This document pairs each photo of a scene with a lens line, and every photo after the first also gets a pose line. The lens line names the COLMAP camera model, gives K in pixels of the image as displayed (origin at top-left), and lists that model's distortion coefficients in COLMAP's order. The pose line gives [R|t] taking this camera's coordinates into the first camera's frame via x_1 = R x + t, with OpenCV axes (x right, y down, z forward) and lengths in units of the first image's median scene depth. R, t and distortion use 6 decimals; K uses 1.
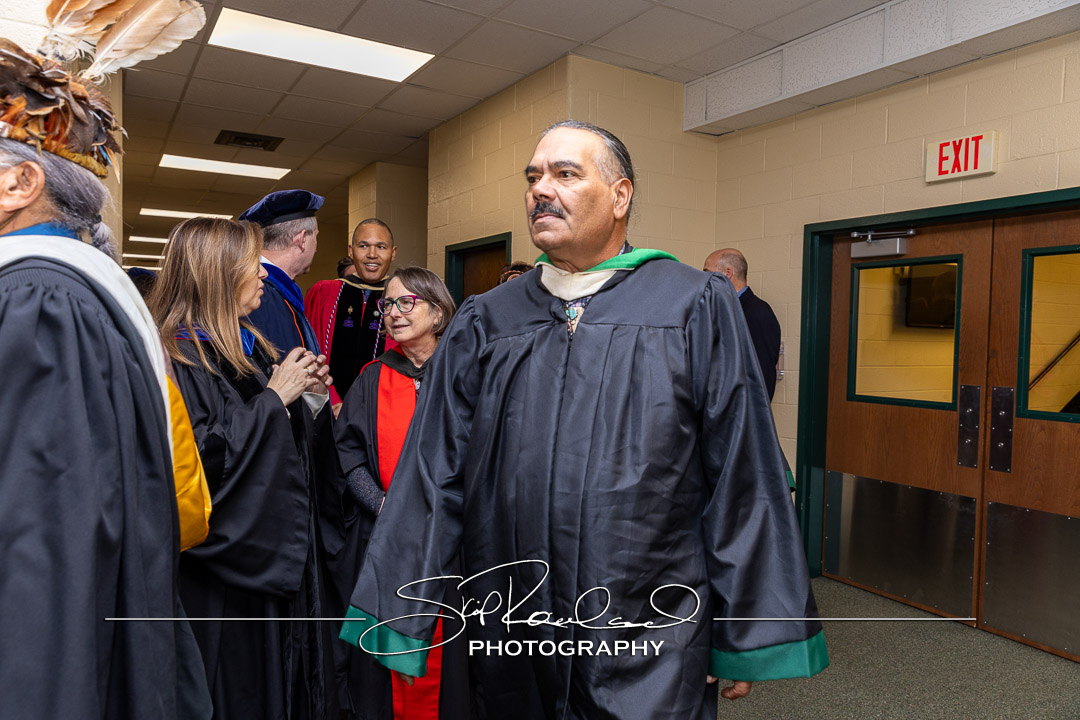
lens RADIAL K [[739.7, 0, 528.1], [0, 739.7, 362.2], [0, 0, 1]] dist [-0.026437, 0.030683]
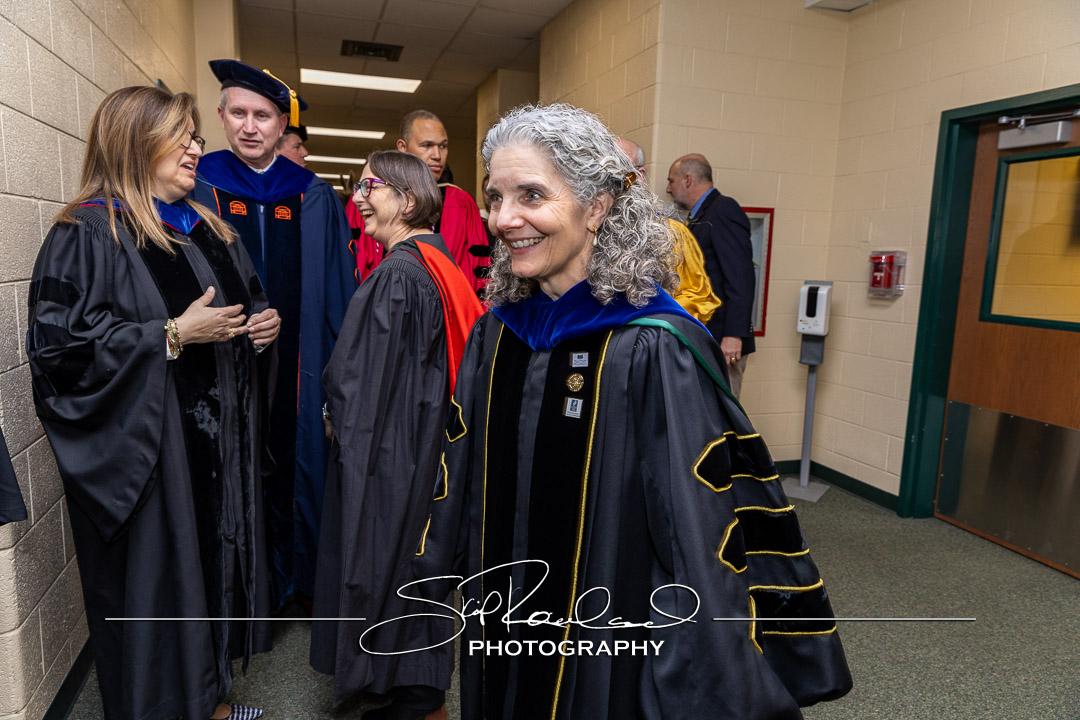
lens RADIAL K [[714.1, 0, 537.6], [0, 714.1, 355.1], [0, 0, 1]] dist [0.004973, 0.006462]
pose [[0.975723, 0.041819, -0.214979, 0.111912], [-0.019494, 0.994288, 0.104936, 0.014021], [0.218139, -0.098198, 0.970965, 0.074615]]
